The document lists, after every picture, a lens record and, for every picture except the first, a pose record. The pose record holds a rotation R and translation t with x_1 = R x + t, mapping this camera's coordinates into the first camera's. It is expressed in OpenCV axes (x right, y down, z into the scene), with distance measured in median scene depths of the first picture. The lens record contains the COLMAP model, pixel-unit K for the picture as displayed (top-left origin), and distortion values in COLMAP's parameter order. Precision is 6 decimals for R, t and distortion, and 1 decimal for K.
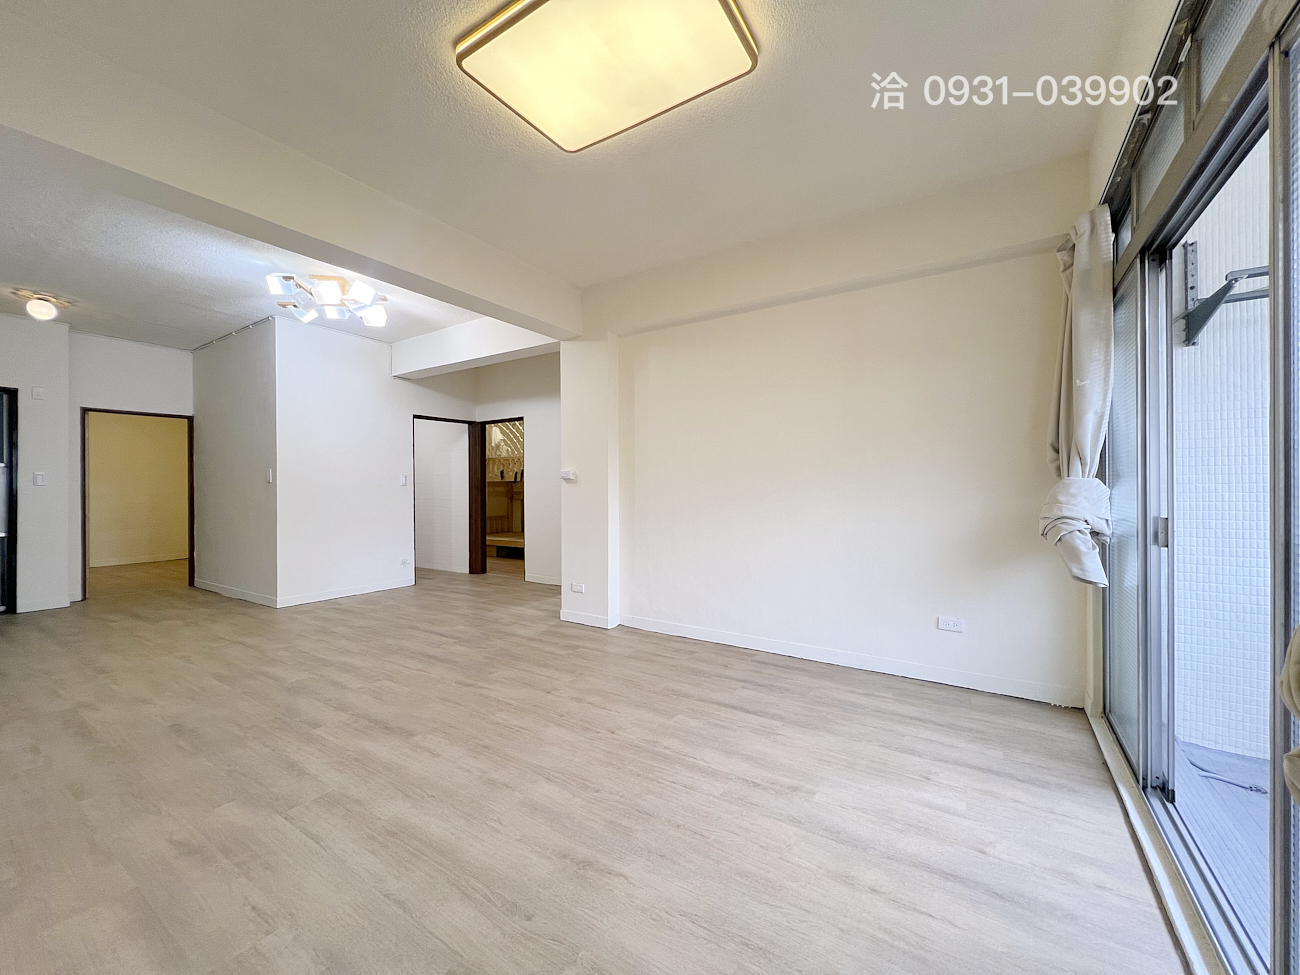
lens RADIAL K [[524.7, 0, 647.4], [0, 524.7, 488.7], [0, 0, 1]] dist [-0.001291, -0.000188]
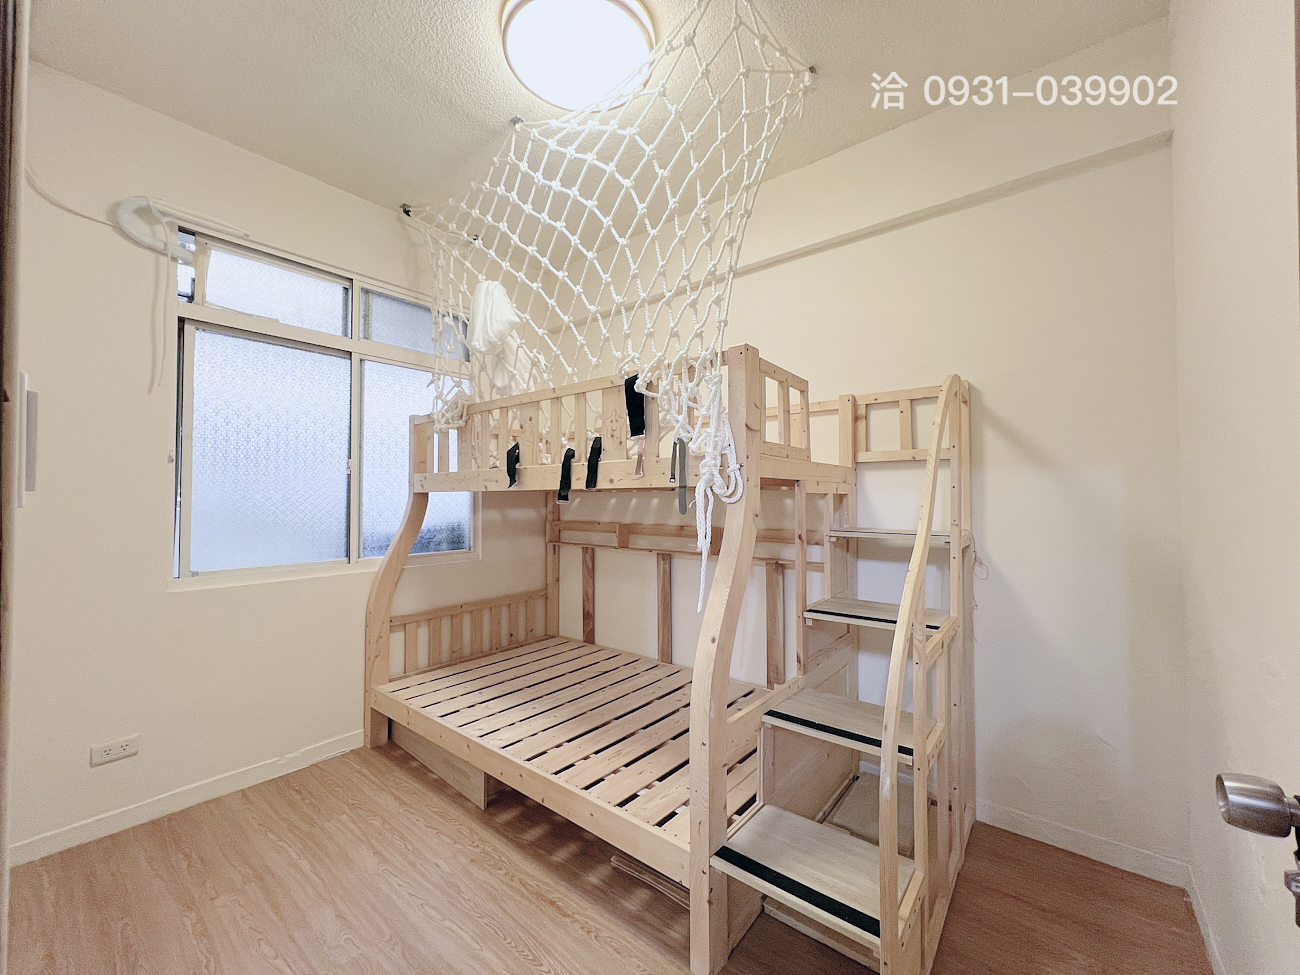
lens RADIAL K [[524.7, 0, 651.3], [0, 524.7, 489.2], [0, 0, 1]] dist [-0.001291, -0.000188]
pose [[0.995309, 0.003925, -0.096671, -0.427540], [-0.005367, 0.999878, -0.014659, -0.026435], [0.096602, 0.015109, 0.995208, 1.728828]]
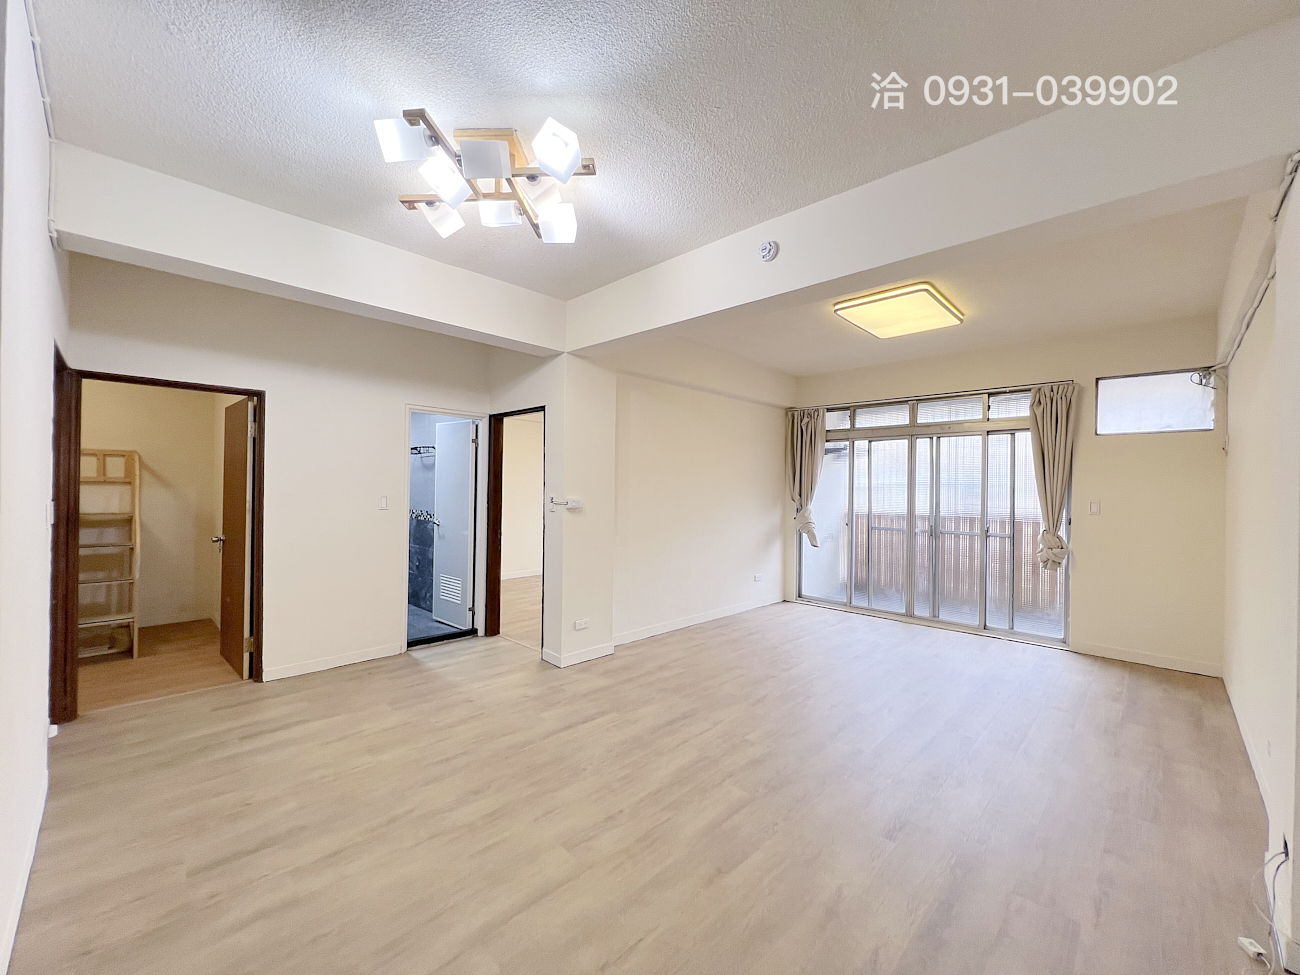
lens RADIAL K [[524.7, 0, 651.7], [0, 524.7, 488.6], [0, 0, 1]] dist [-0.001291, -0.000188]
pose [[0.186289, 0.007309, 0.982468, -1.178421], [-0.010106, 0.999934, -0.005523, -0.055820], [-0.982443, -0.008900, 0.186351, 0.808514]]
